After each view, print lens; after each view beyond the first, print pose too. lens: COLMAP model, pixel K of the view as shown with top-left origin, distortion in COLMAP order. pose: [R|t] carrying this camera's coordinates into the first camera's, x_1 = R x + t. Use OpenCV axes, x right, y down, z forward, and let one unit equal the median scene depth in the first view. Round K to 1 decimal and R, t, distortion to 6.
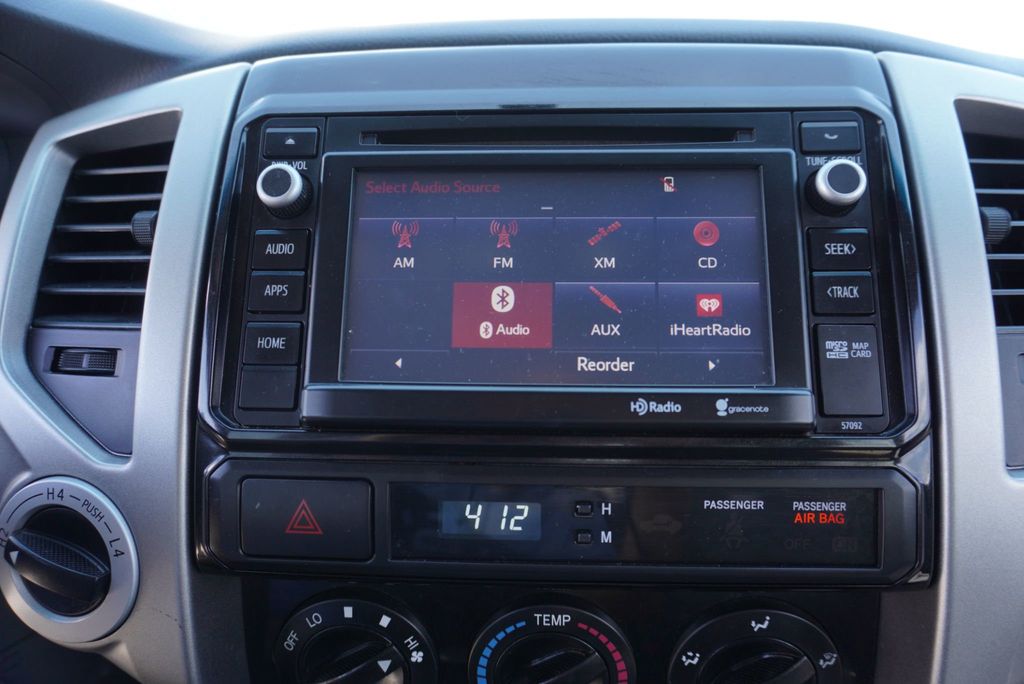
lens RADIAL K [[701.8, 0, 509.4], [0, 701.8, 344.0], [0, 0, 1]] dist [-0.051305, 0.043053]
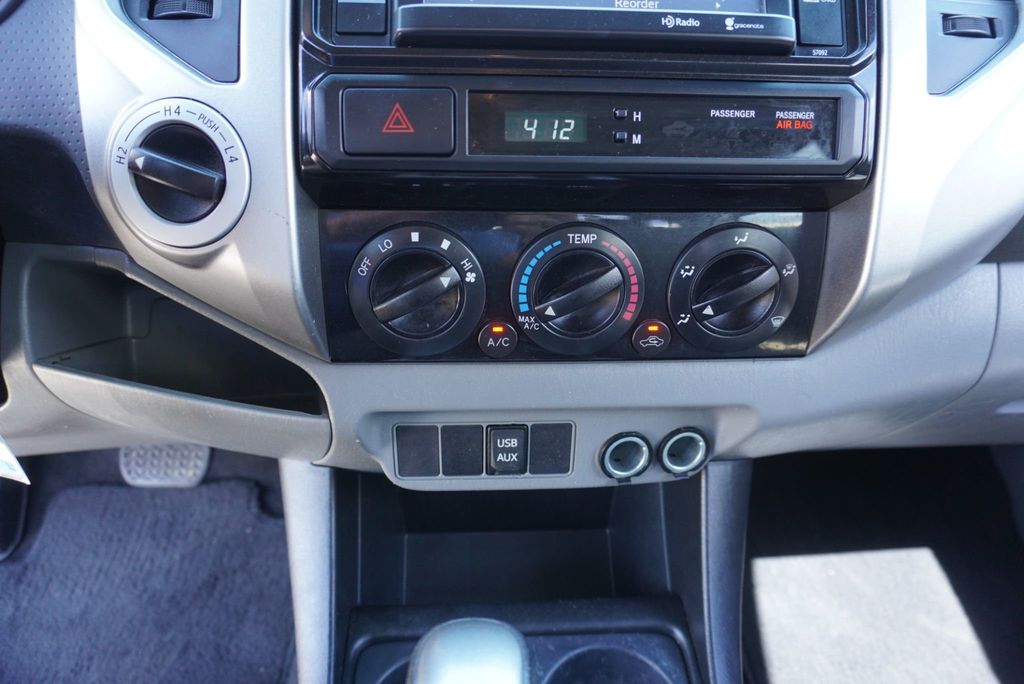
lens RADIAL K [[701.8, 0, 509.4], [0, 701.8, 344.0], [0, 0, 1]] dist [-0.051305, 0.043053]
pose [[0.992153, -0.017122, 0.123850, -0.244973], [0.003242, 0.993768, 0.111420, 0.478749], [-0.124986, -0.110144, 0.986026, -0.262991]]
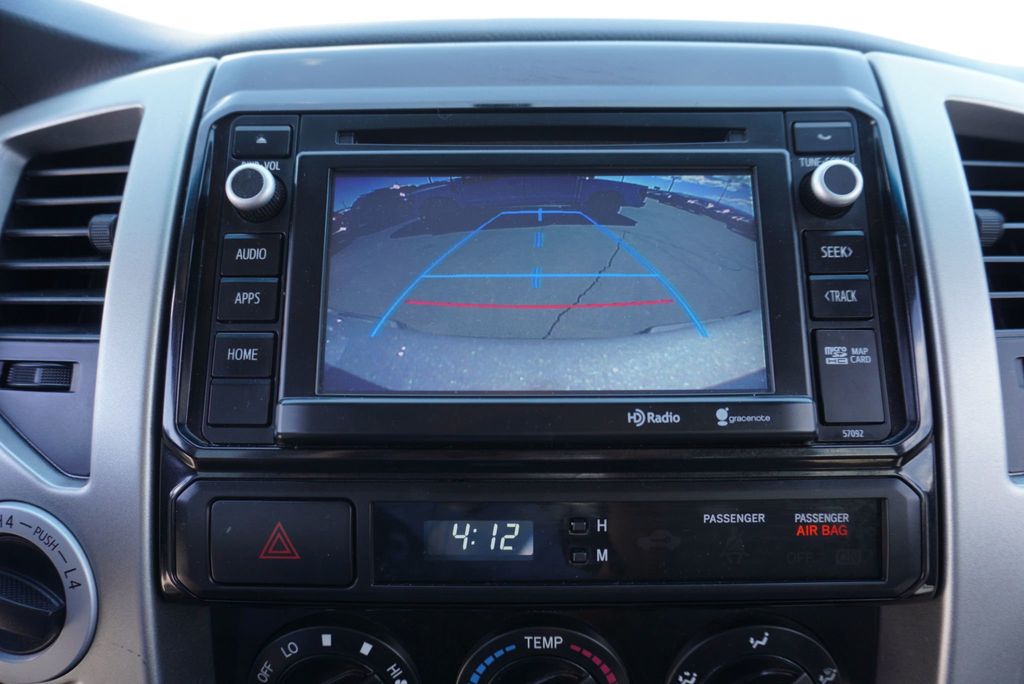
lens RADIAL K [[705.0, 0, 512.0], [0, 705.0, 342.0], [0, 0, 1]] dist [-0.053733, 0.044395]
pose [[0.998787, -0.009292, 0.048359, -0.025700], [0.010000, 0.999846, -0.014409, -0.001065], [-0.048218, 0.014875, 0.998726, 0.046117]]
